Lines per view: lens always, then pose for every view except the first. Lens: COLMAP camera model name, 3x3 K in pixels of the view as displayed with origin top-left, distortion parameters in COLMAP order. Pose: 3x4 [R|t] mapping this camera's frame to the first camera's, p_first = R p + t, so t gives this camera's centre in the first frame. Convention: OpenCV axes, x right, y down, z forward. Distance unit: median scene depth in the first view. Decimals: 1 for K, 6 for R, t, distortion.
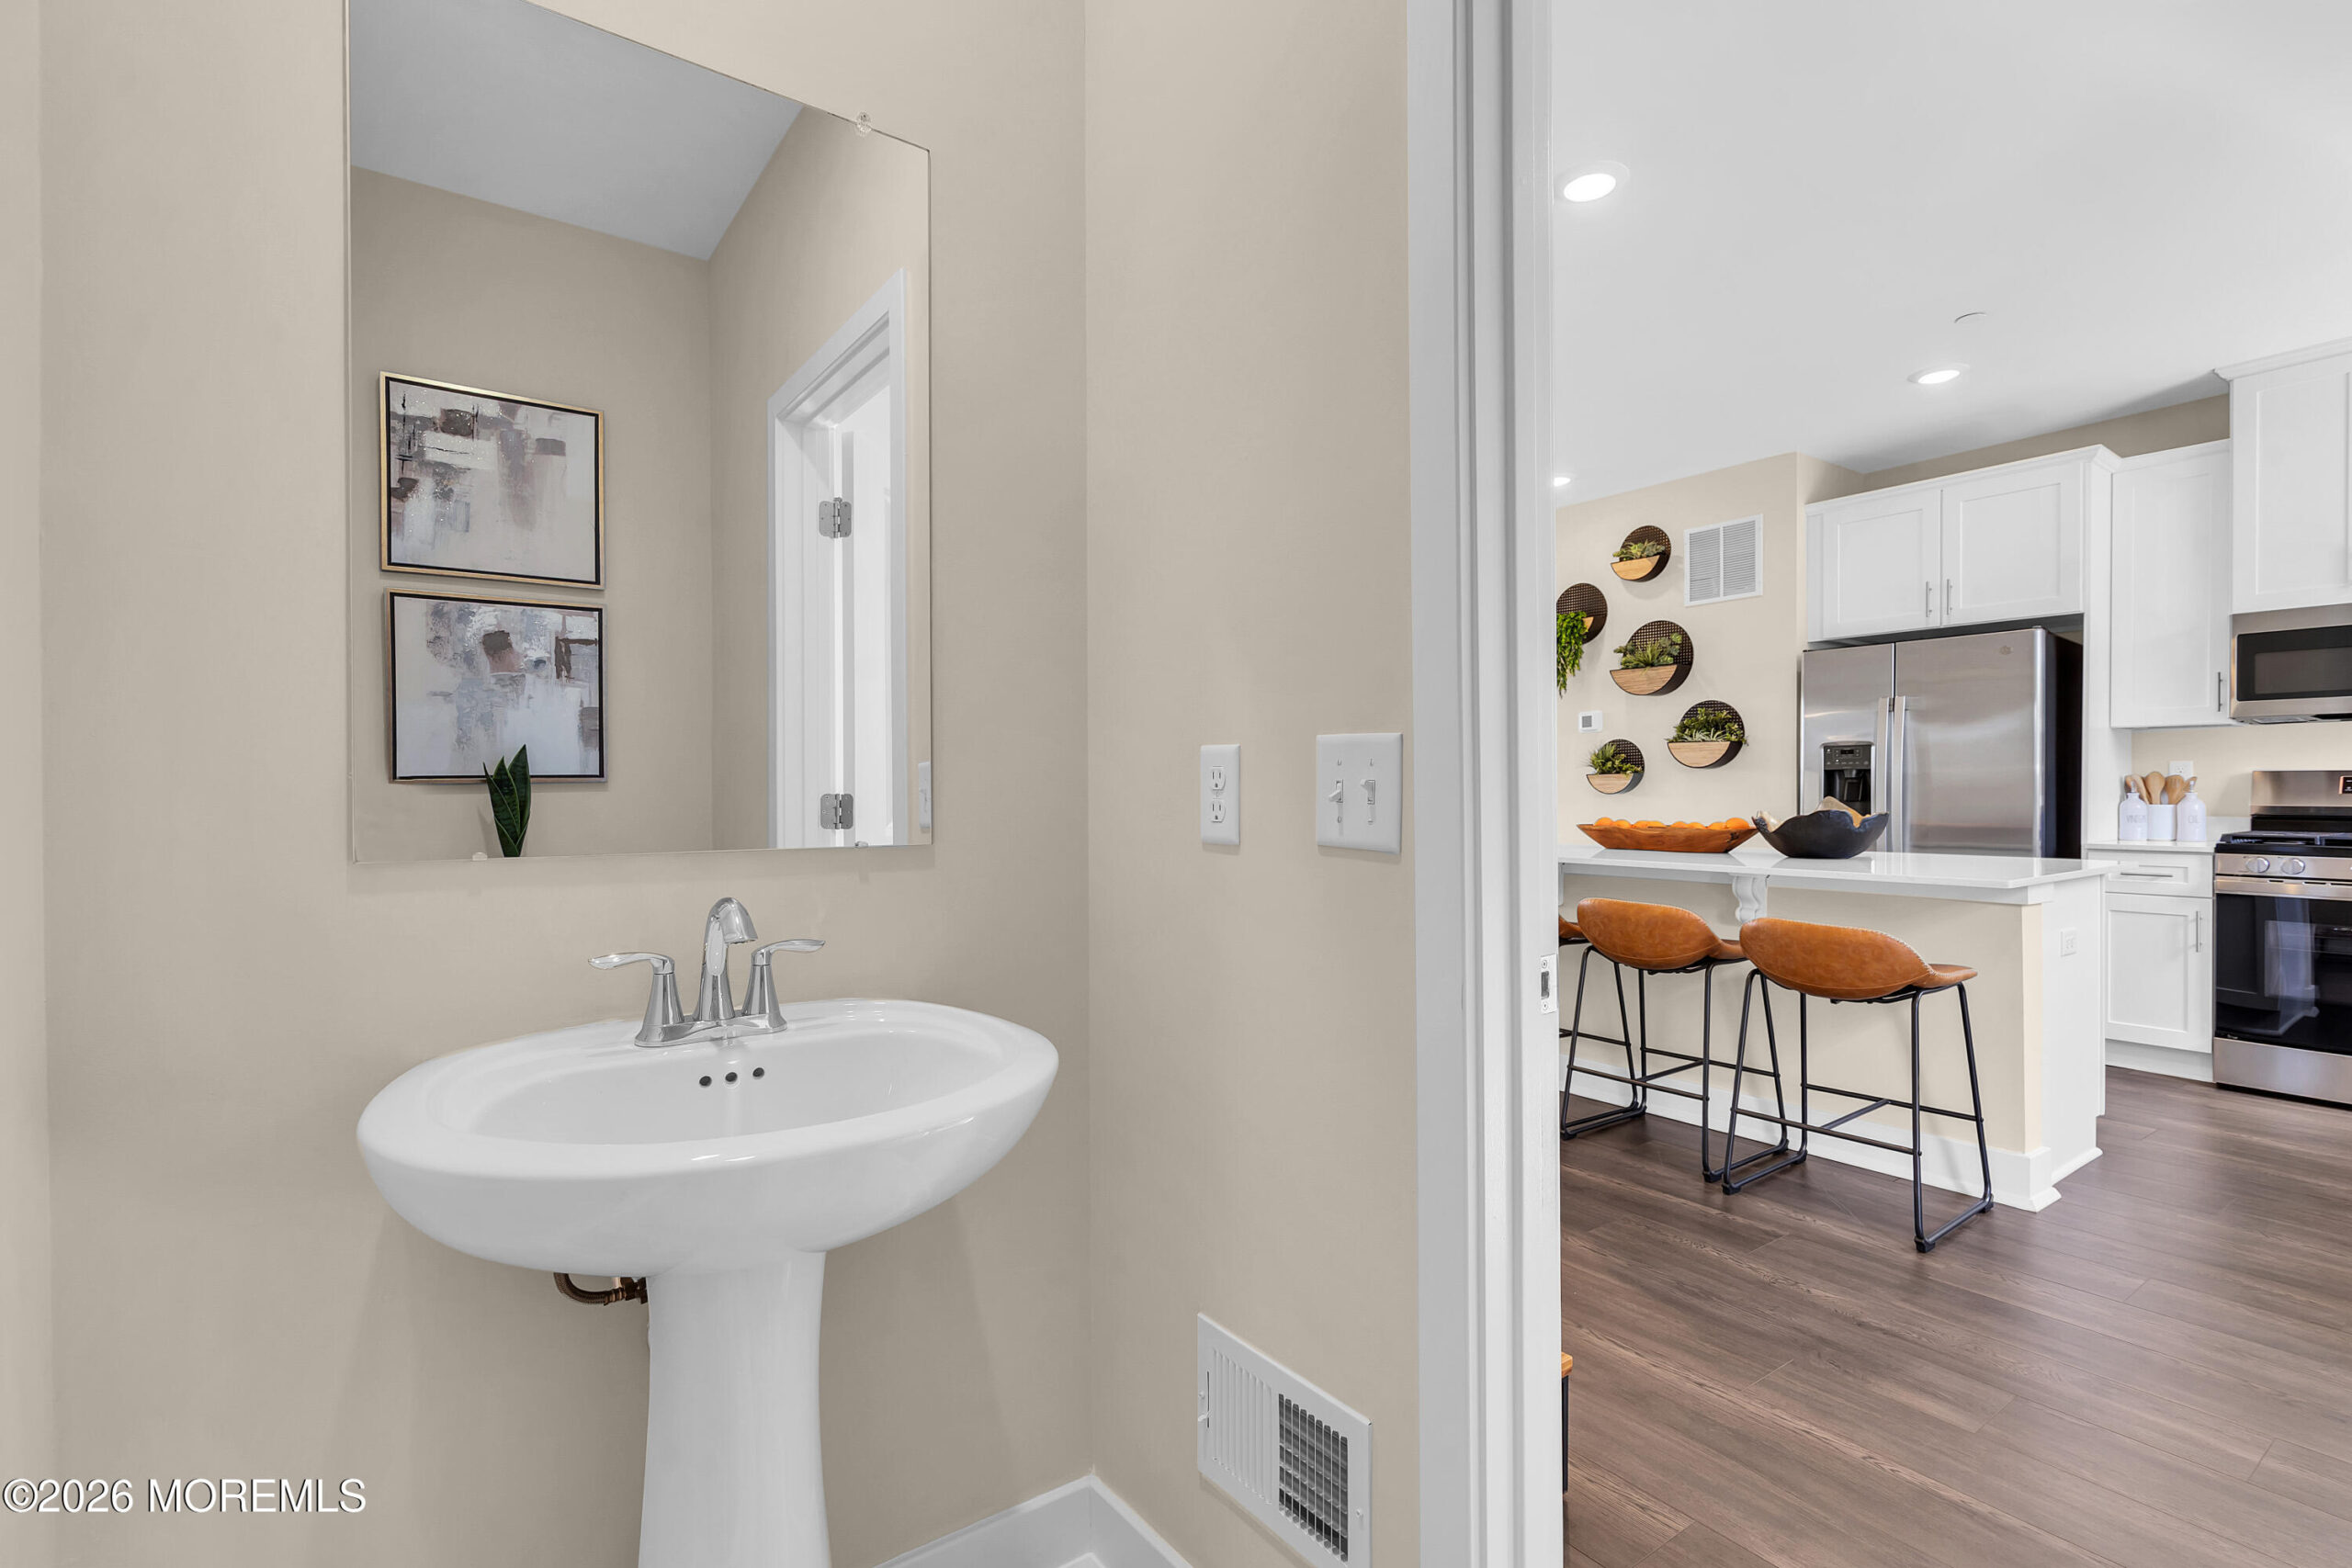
lens RADIAL K [[1074.1, 0, 1181.0], [0, 1074.1, 796.5], [0, 0, 1]] dist [-0.002839, 0.001131]
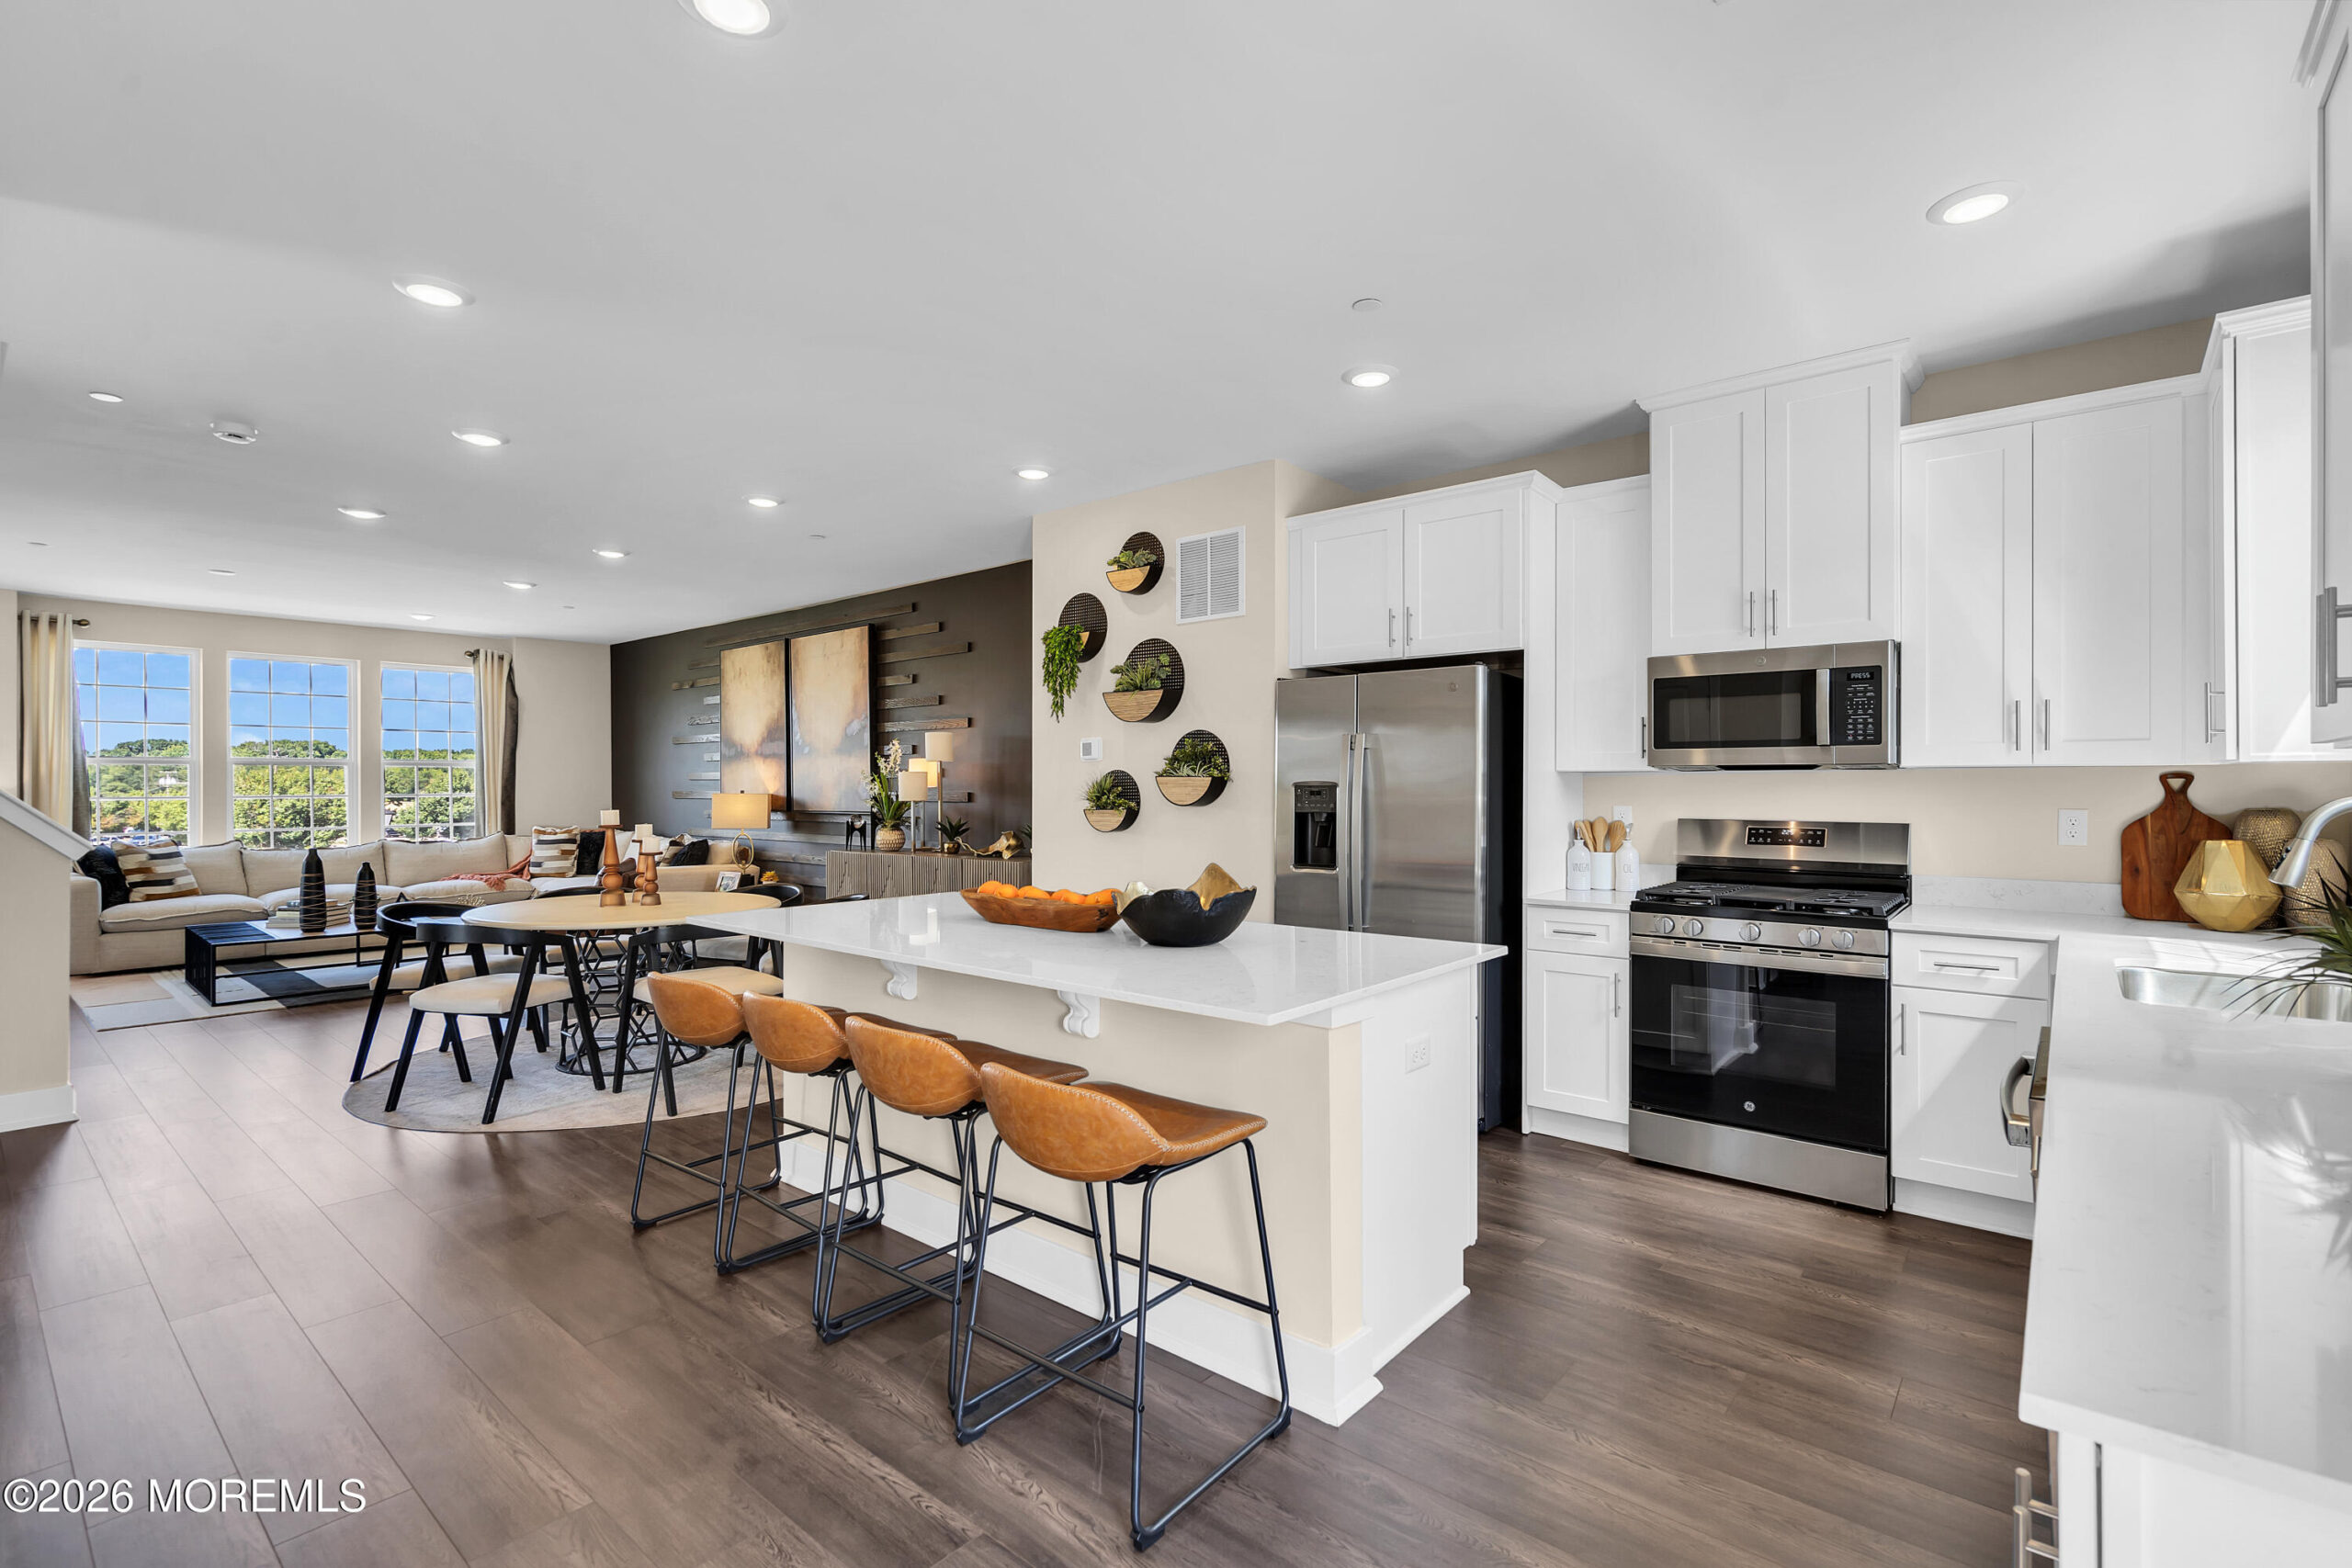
lens RADIAL K [[1074.1, 0, 1188.3], [0, 1074.1, 782.4], [0, 0, 1]] dist [-0.002839, 0.001131]
pose [[0.965677, 0.002731, 0.259730, 0.313504], [-0.000015, 0.999945, -0.010462, -0.045459], [-0.259744, 0.010099, 0.965625, 0.173904]]
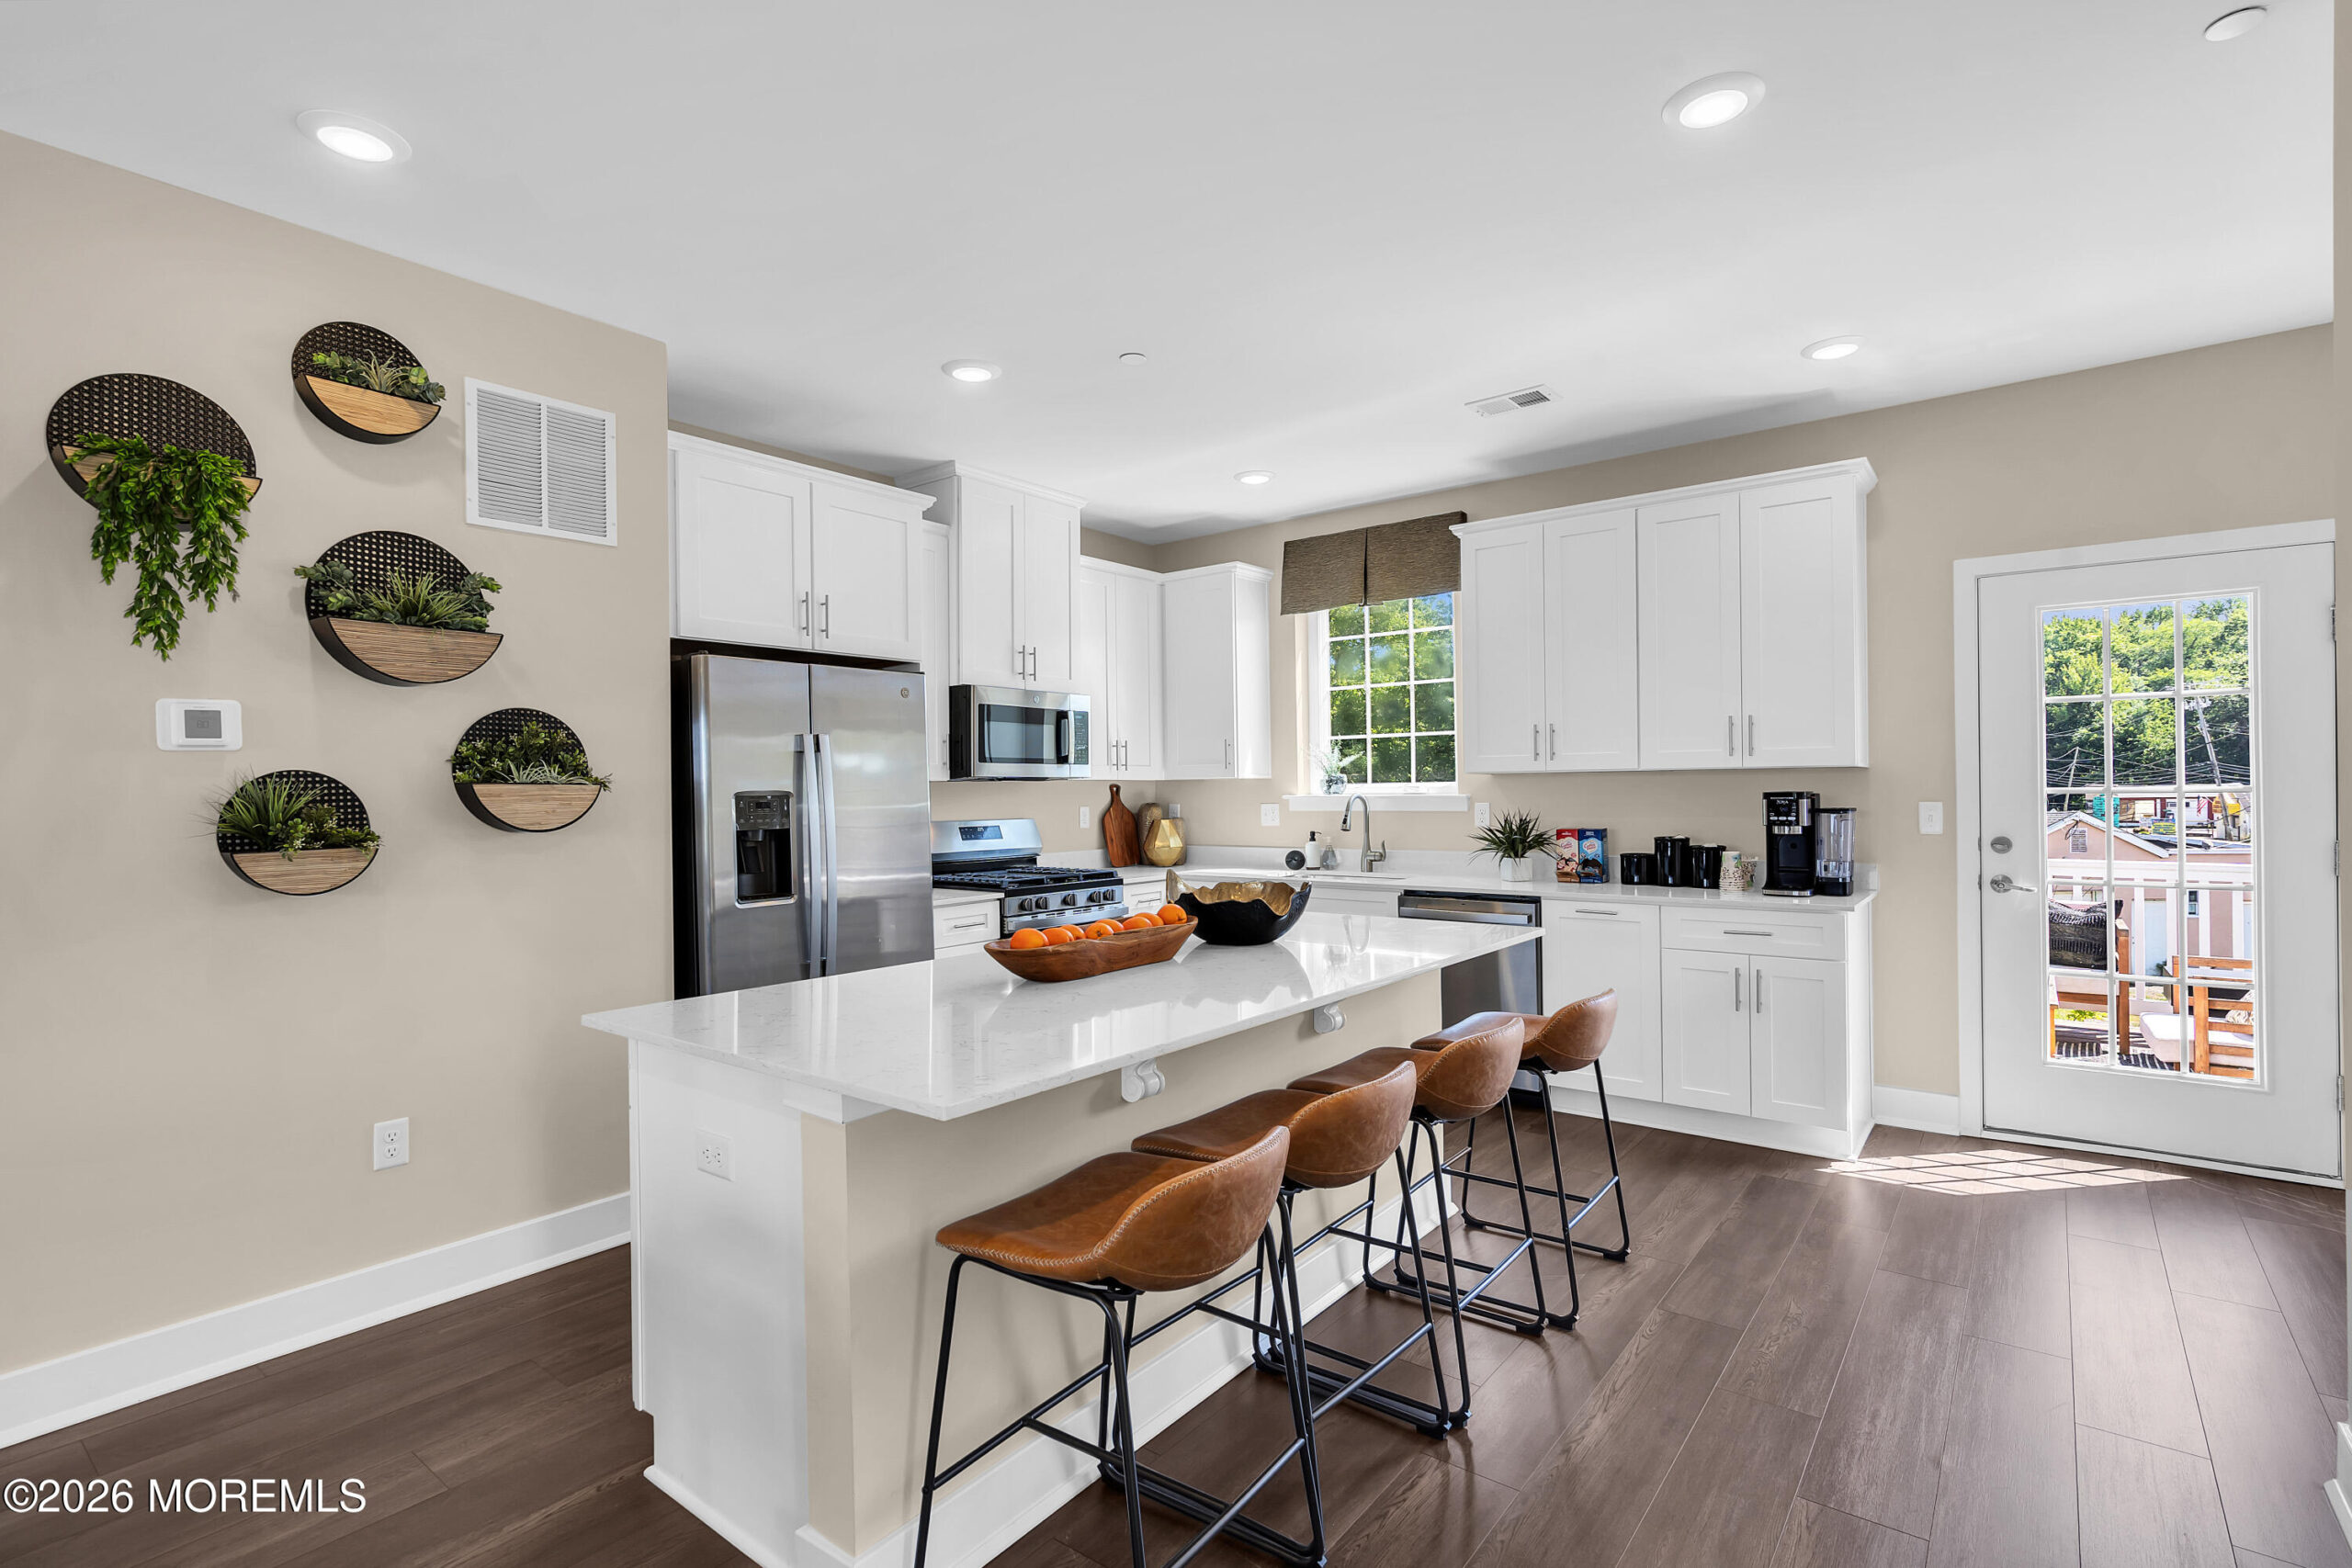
lens RADIAL K [[1101.3, 0, 1182.6], [0, 1101.3, 780.7], [0, 0, 1]] dist [-0.001871, 0.001294]
pose [[-0.286171, 0.016098, 0.958043, -0.178701], [0.022112, 0.999704, -0.010194, -0.048918], [-0.957923, 0.018267, -0.286442, 1.041365]]
